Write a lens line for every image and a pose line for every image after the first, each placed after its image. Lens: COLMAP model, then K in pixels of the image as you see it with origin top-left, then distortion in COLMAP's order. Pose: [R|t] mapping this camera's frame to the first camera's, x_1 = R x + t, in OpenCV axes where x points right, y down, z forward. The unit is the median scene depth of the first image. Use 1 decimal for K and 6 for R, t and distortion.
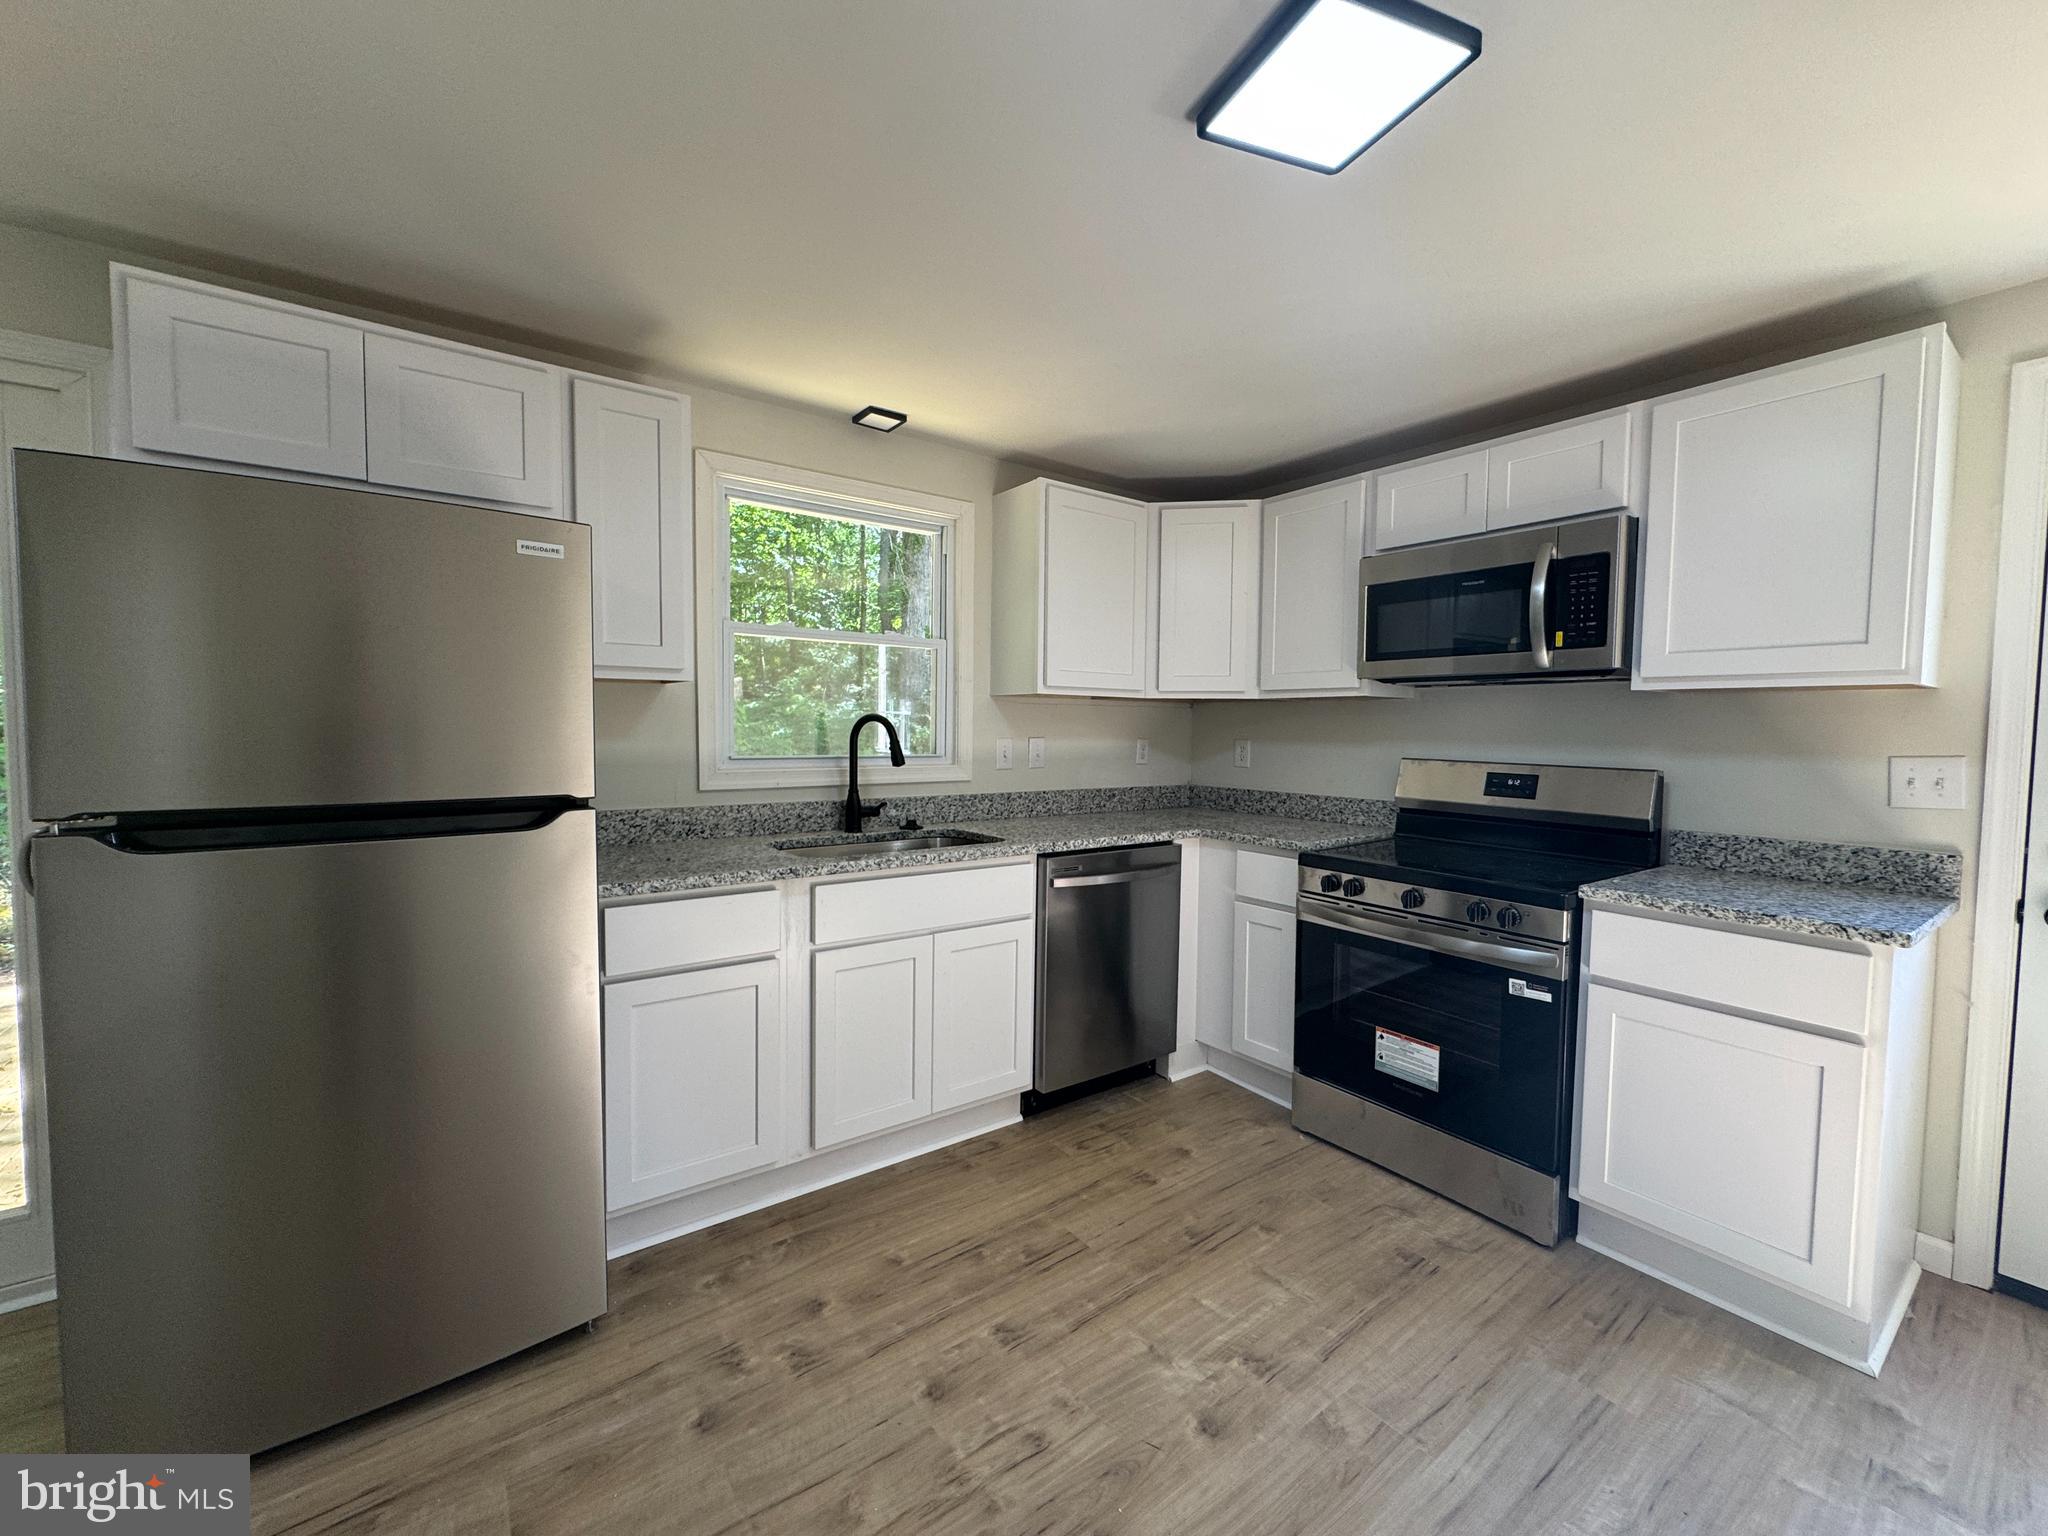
lens RADIAL K [[821.8, 0, 1020.7], [0, 821.8, 765.3], [0, 0, 1]] dist [-0.002547, -0.000433]
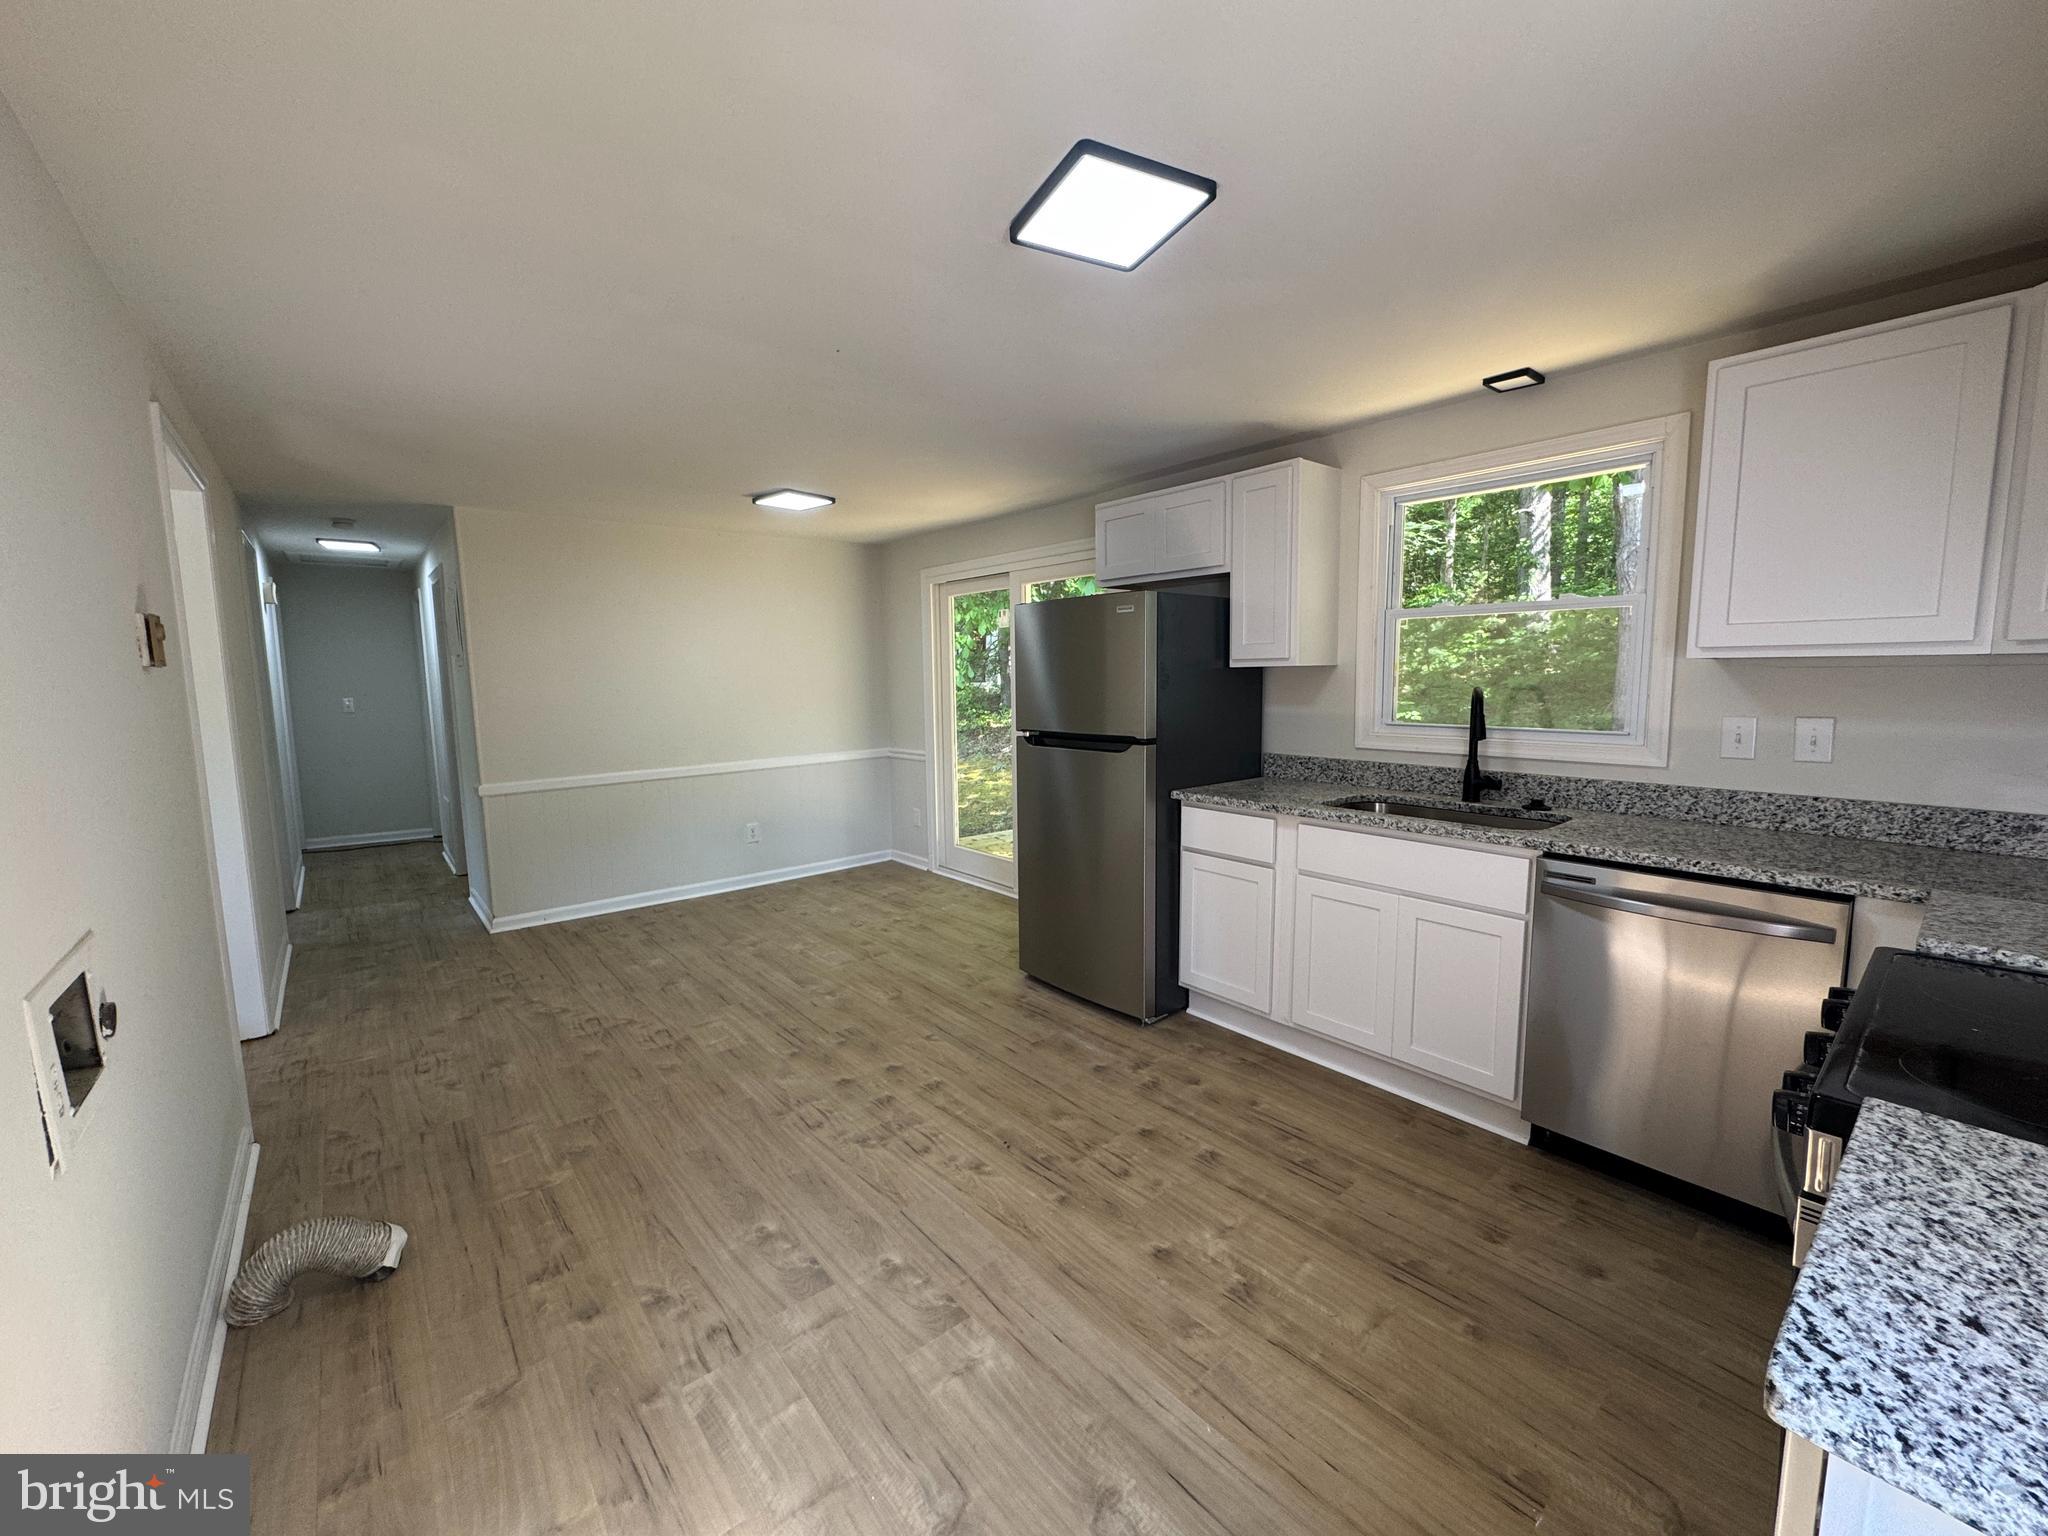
lens RADIAL K [[821.8, 0, 1021.0], [0, 821.8, 762.6], [0, 0, 1]] dist [-0.002547, -0.000433]
pose [[0.061467, 0.095436, -0.993536, 1.001521], [-0.037485, 0.994937, 0.093251, -0.053545], [0.997405, 0.031511, 0.064733, 0.468977]]
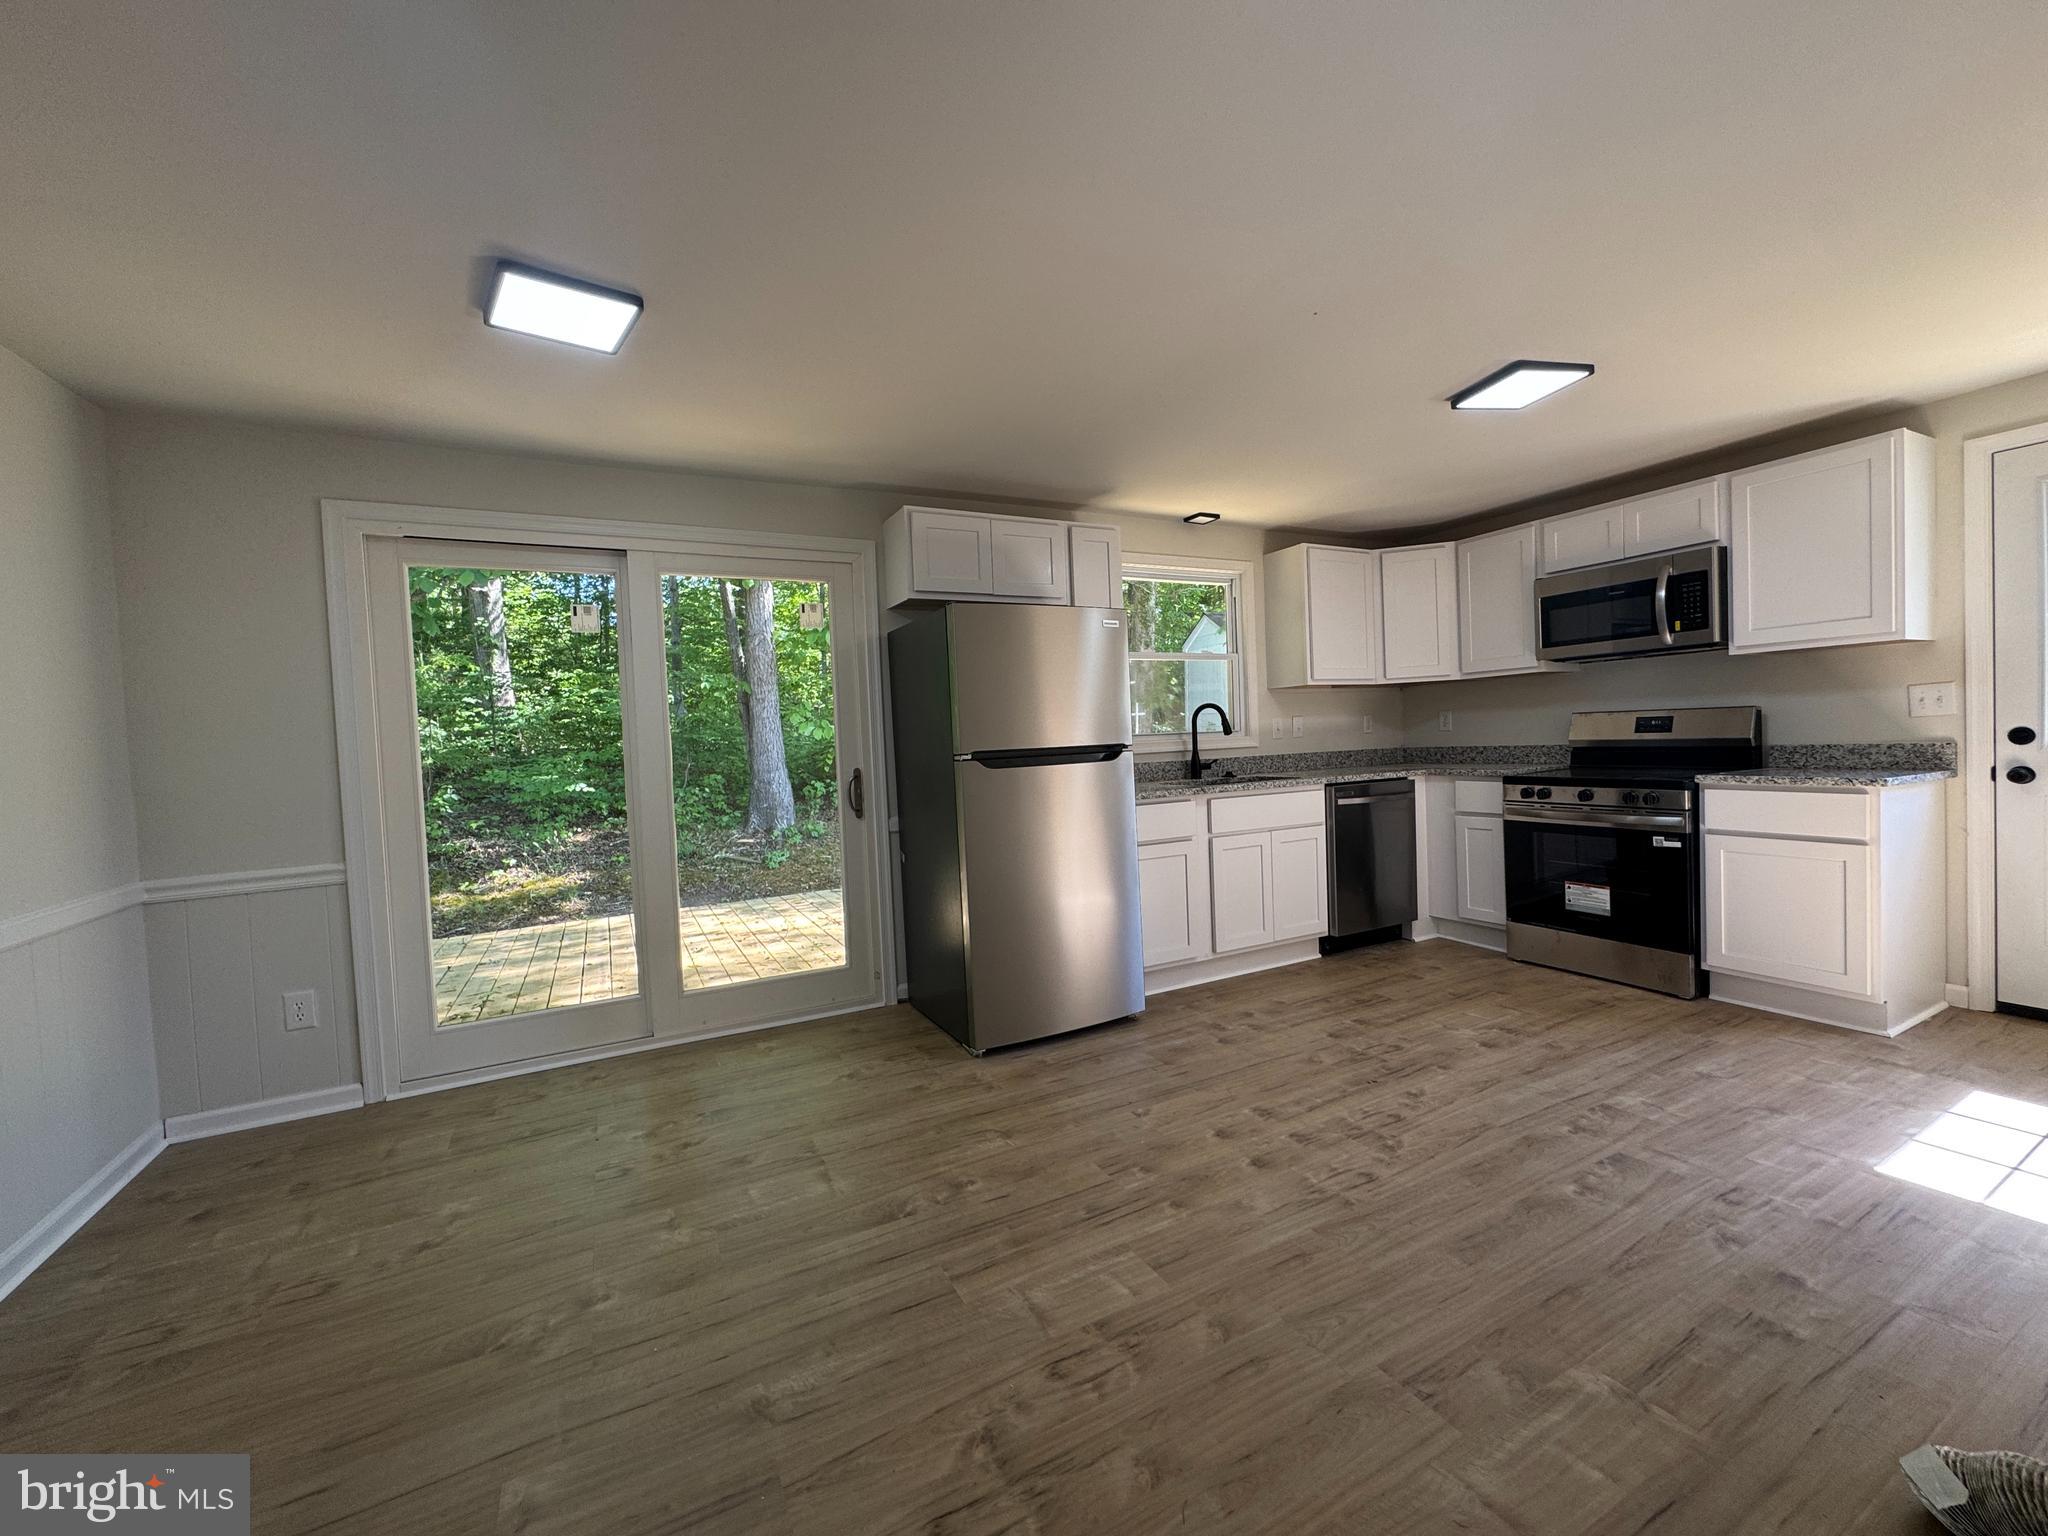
lens RADIAL K [[821.8, 0, 1018.1], [0, 821.8, 766.4], [0, 0, 1]] dist [-0.002547, -0.000433]
pose [[0.986466, -0.049358, -0.156364, -0.374764], [0.047115, 0.998727, -0.018018, 0.087923], [0.157054, 0.010407, 0.987535, -0.783023]]
